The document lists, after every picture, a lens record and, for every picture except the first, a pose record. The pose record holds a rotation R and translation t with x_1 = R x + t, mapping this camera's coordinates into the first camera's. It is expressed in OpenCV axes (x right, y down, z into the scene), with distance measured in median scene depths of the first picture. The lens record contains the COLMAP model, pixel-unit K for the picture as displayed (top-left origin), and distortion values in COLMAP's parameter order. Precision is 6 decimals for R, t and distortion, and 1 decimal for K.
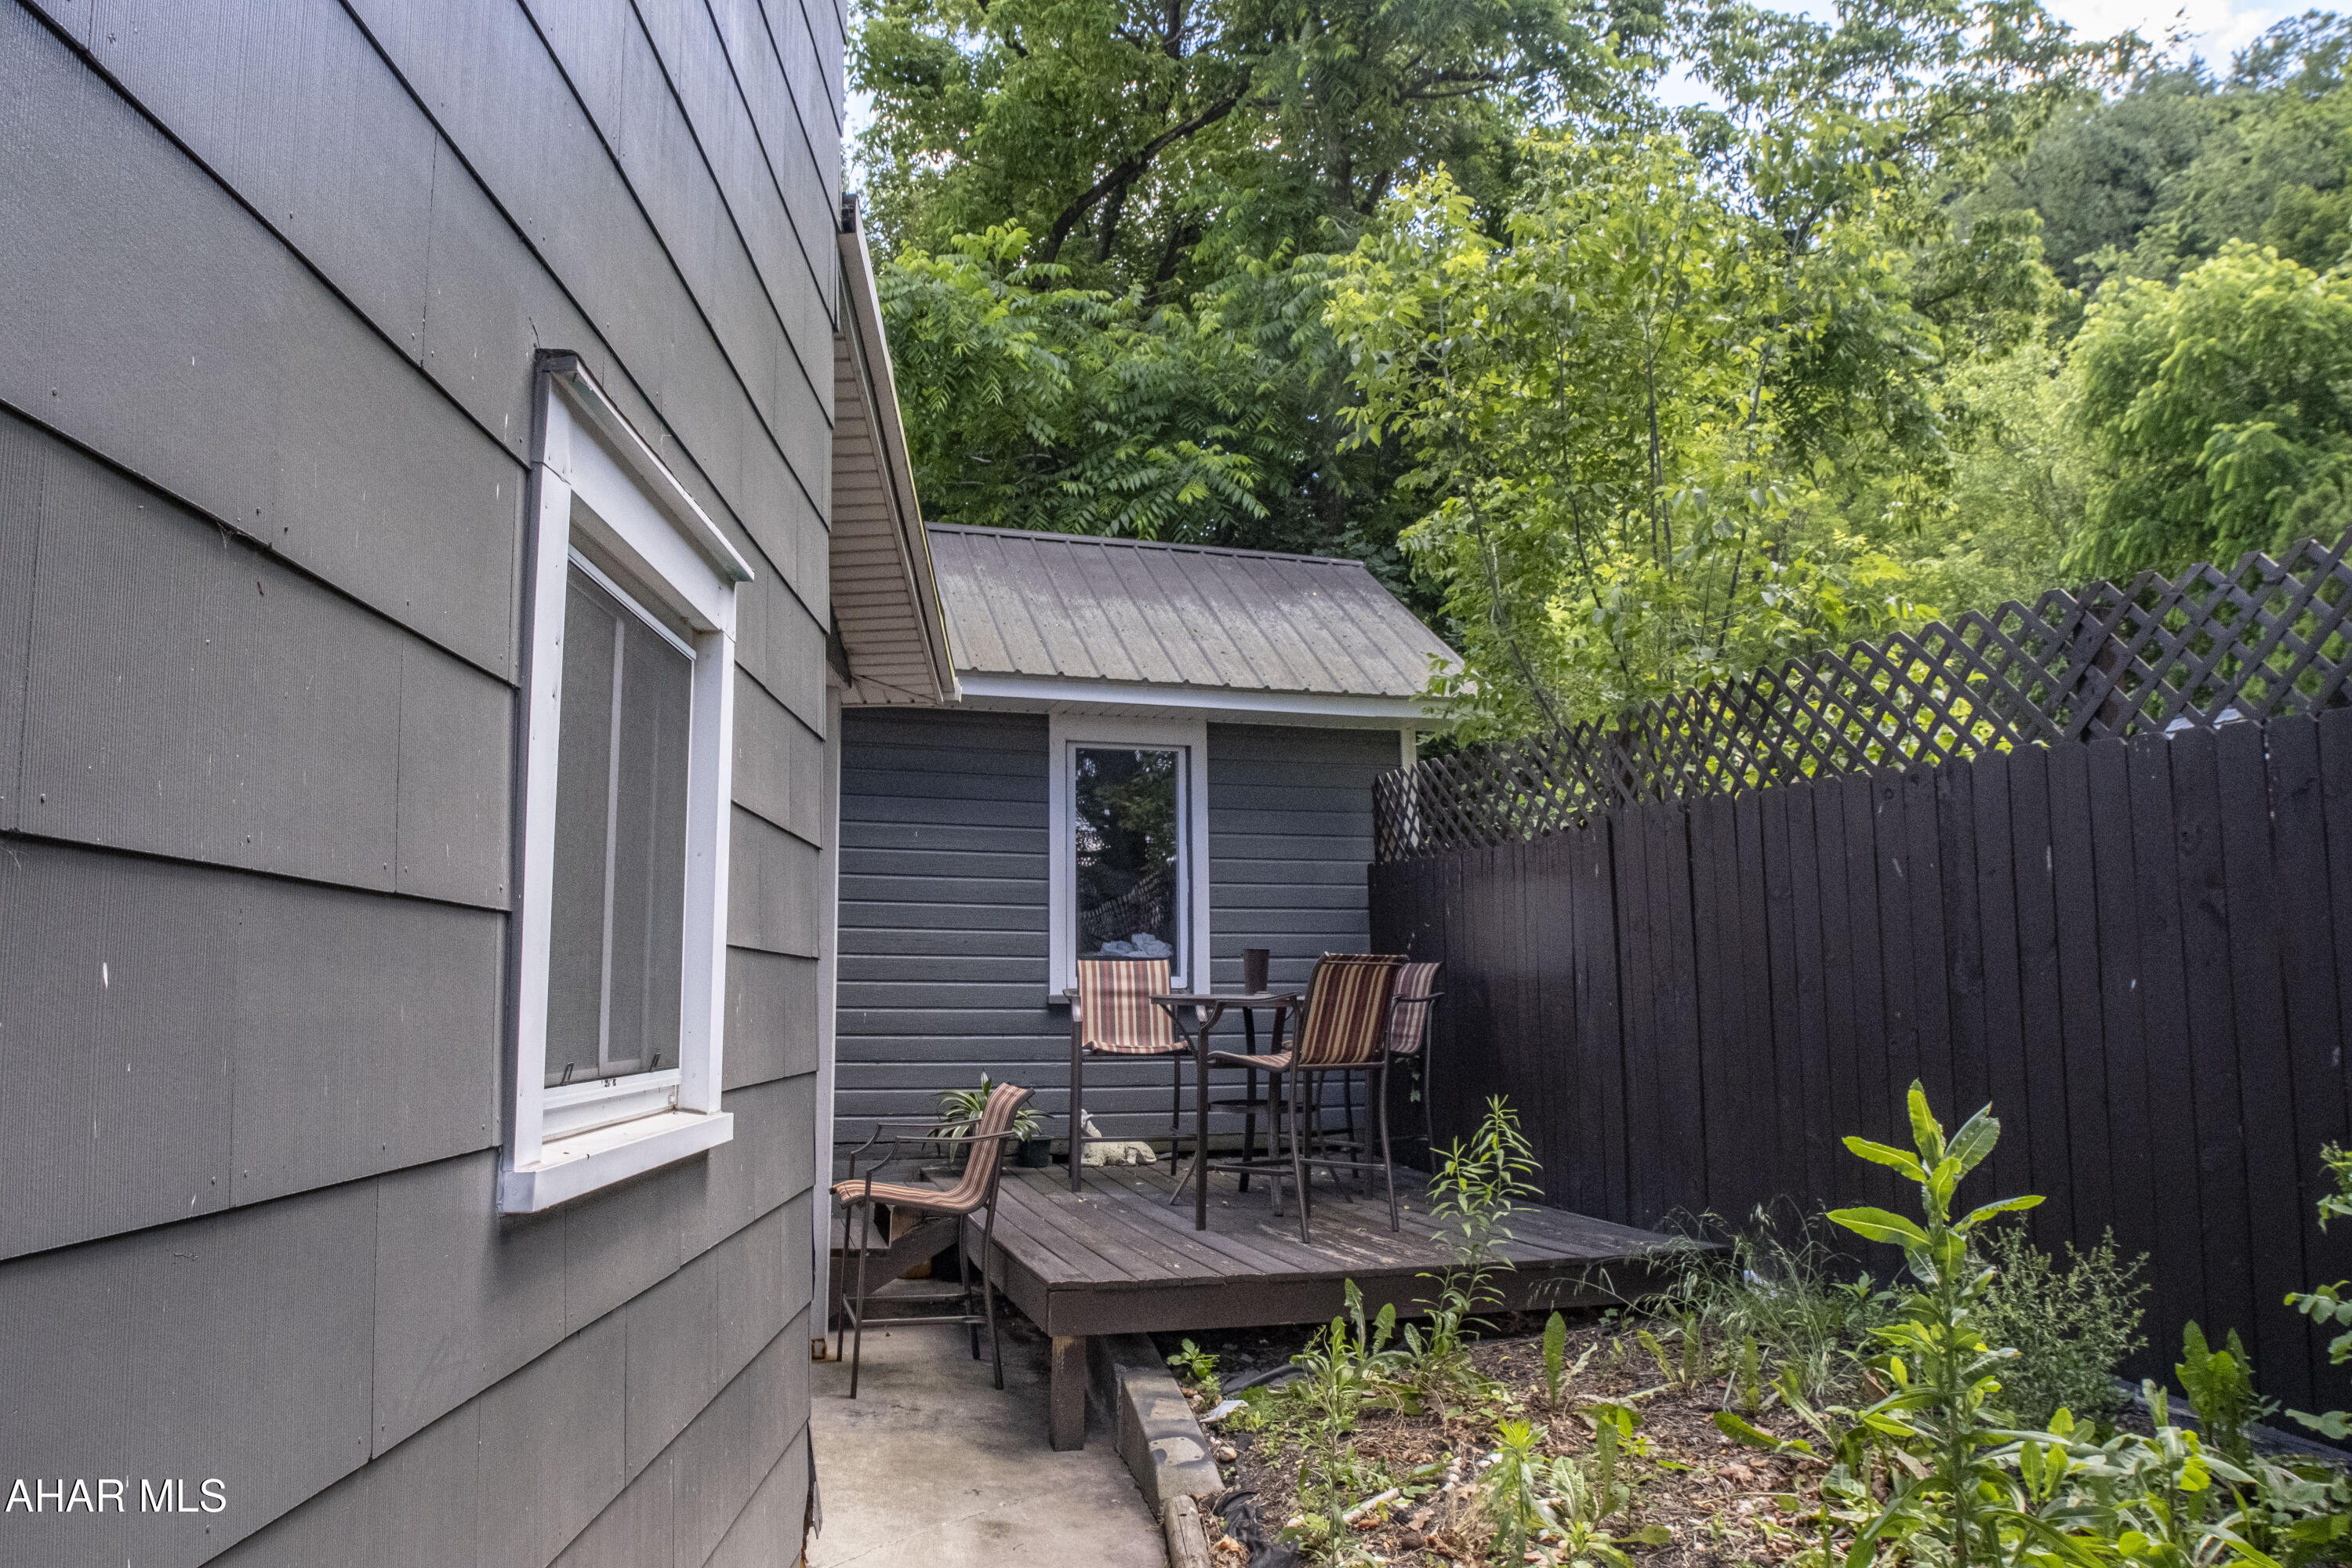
lens RADIAL K [[1682.1, 0, 1181.1], [0, 1682.1, 779.8], [0, 0, 1]] dist [-0.092897, 0.065805]
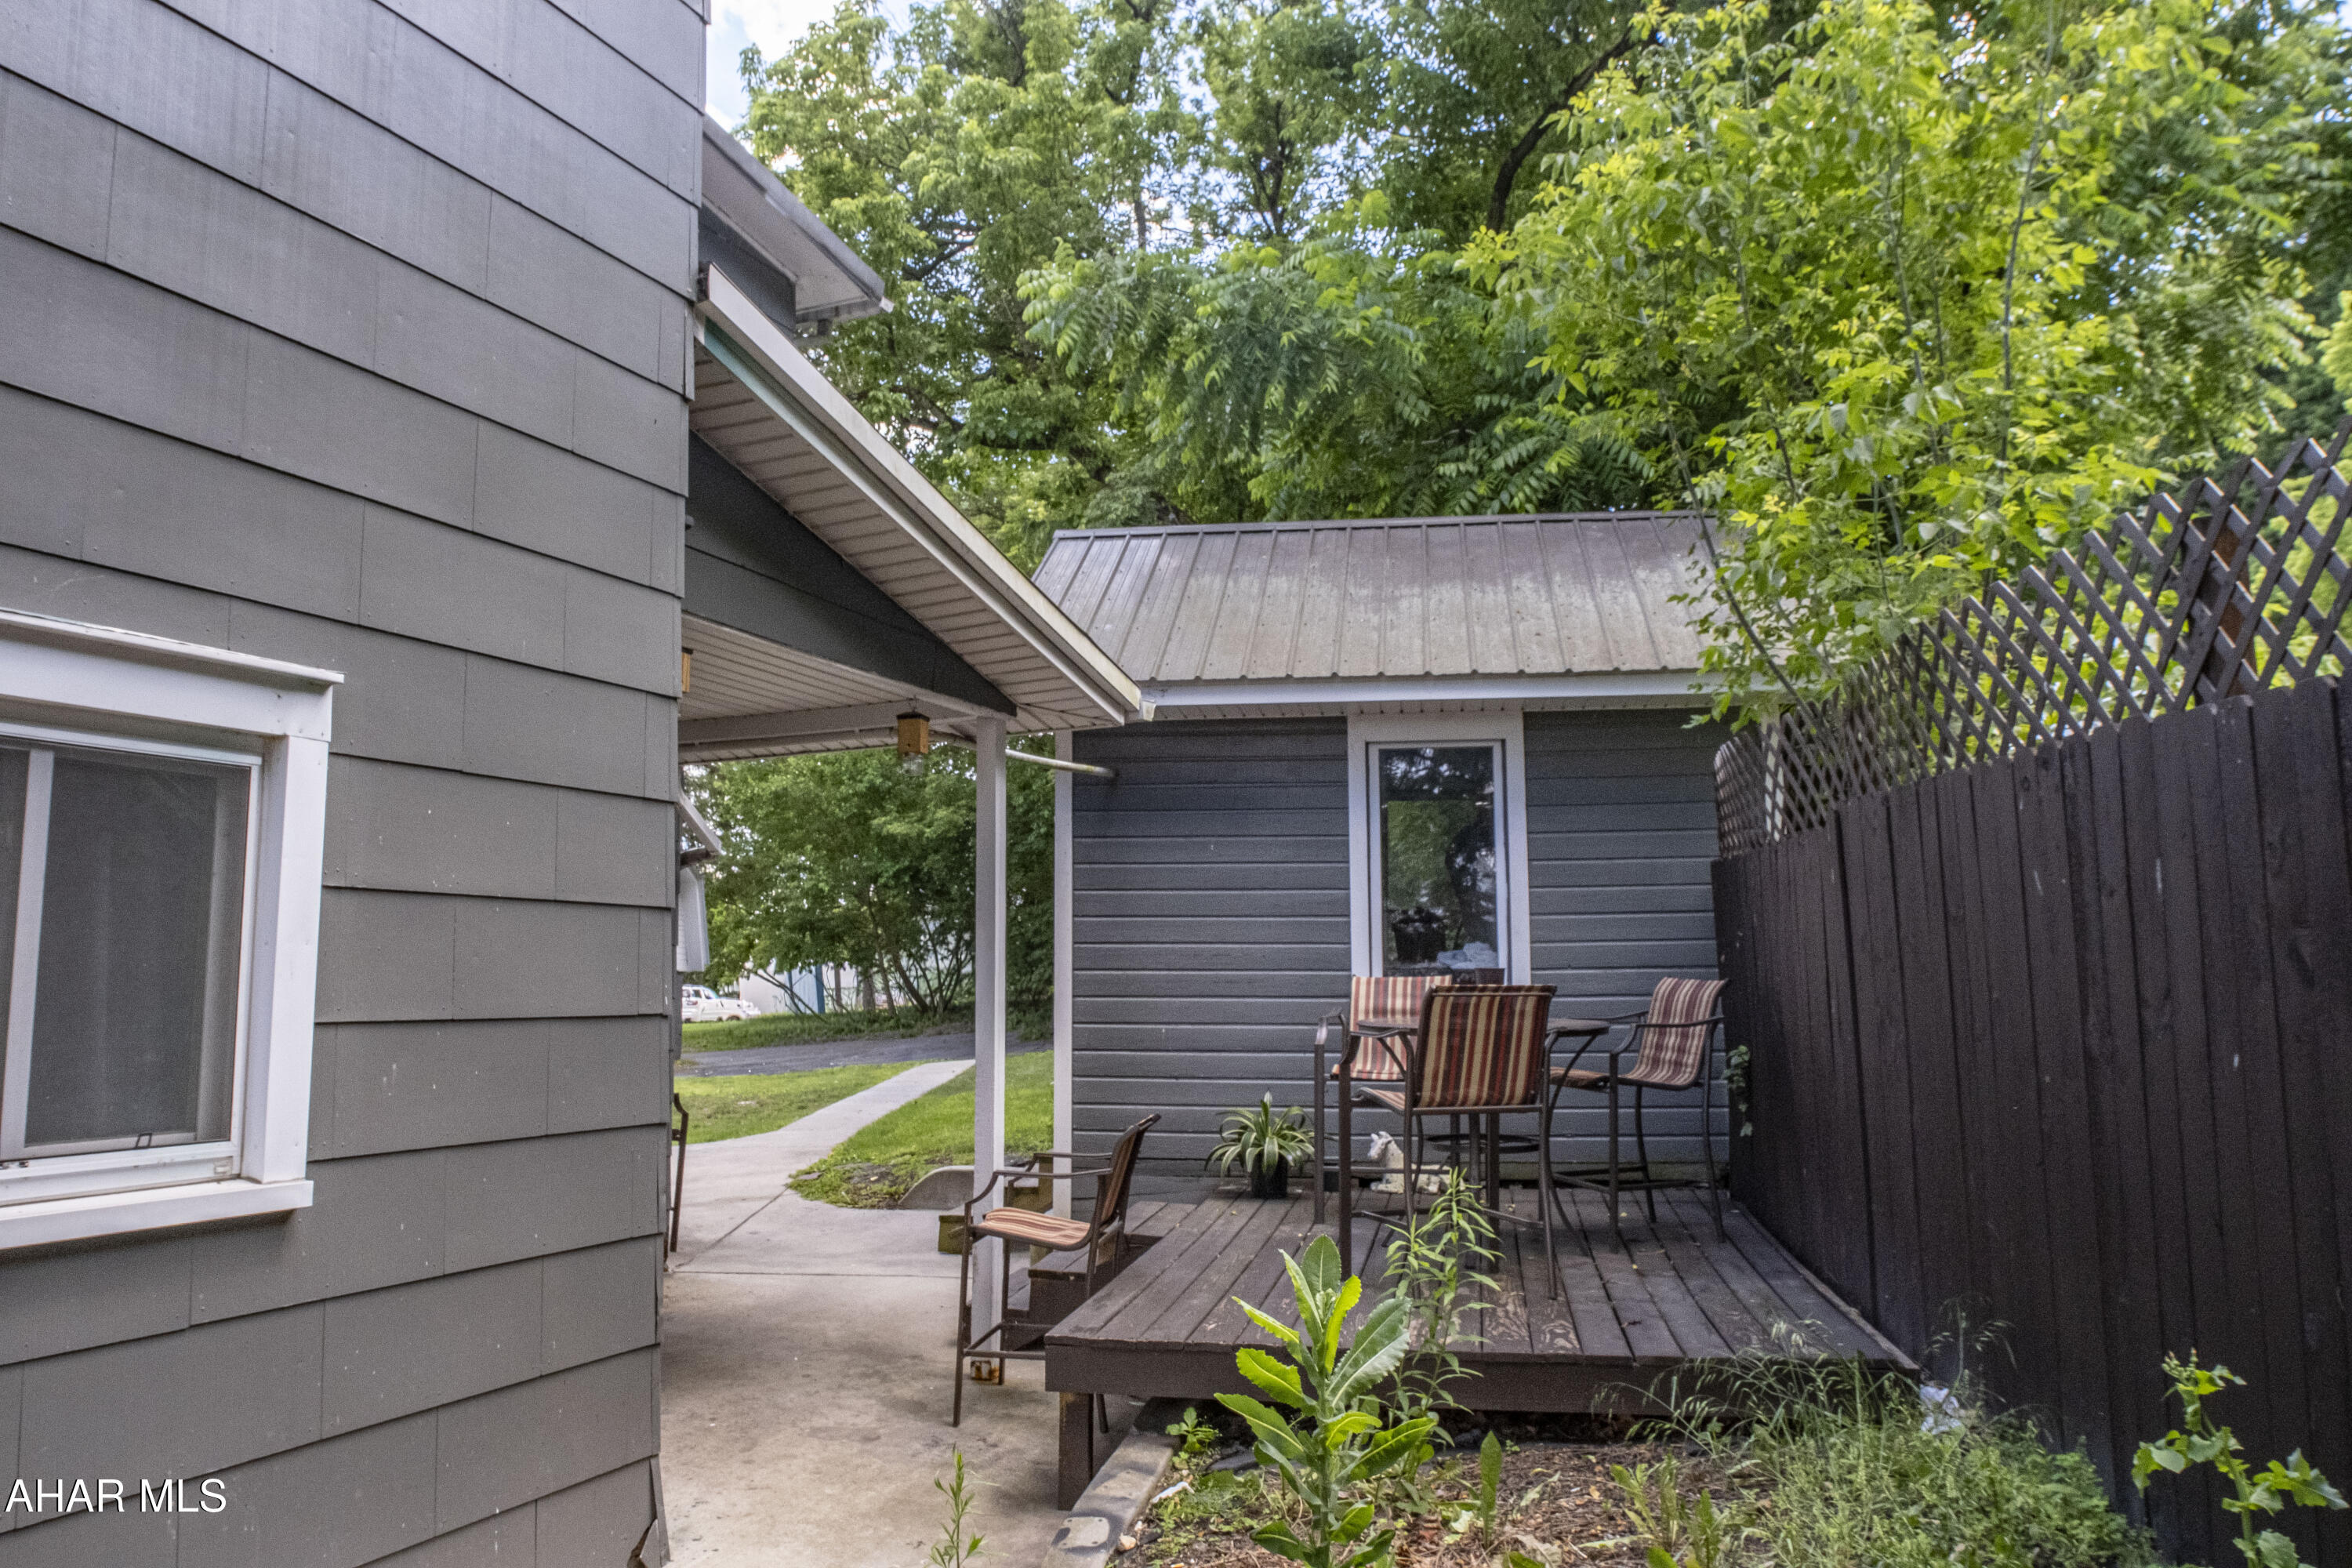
lens RADIAL K [[1682.1, 0, 1181.1], [0, 1682.1, 779.8], [0, 0, 1]] dist [-0.092897, 0.065805]
pose [[0.903290, -0.051136, -0.425971, 0.245975], [0.057593, 0.998338, 0.002282, -0.010564], [0.425146, -0.026595, 0.904734, 0.098478]]
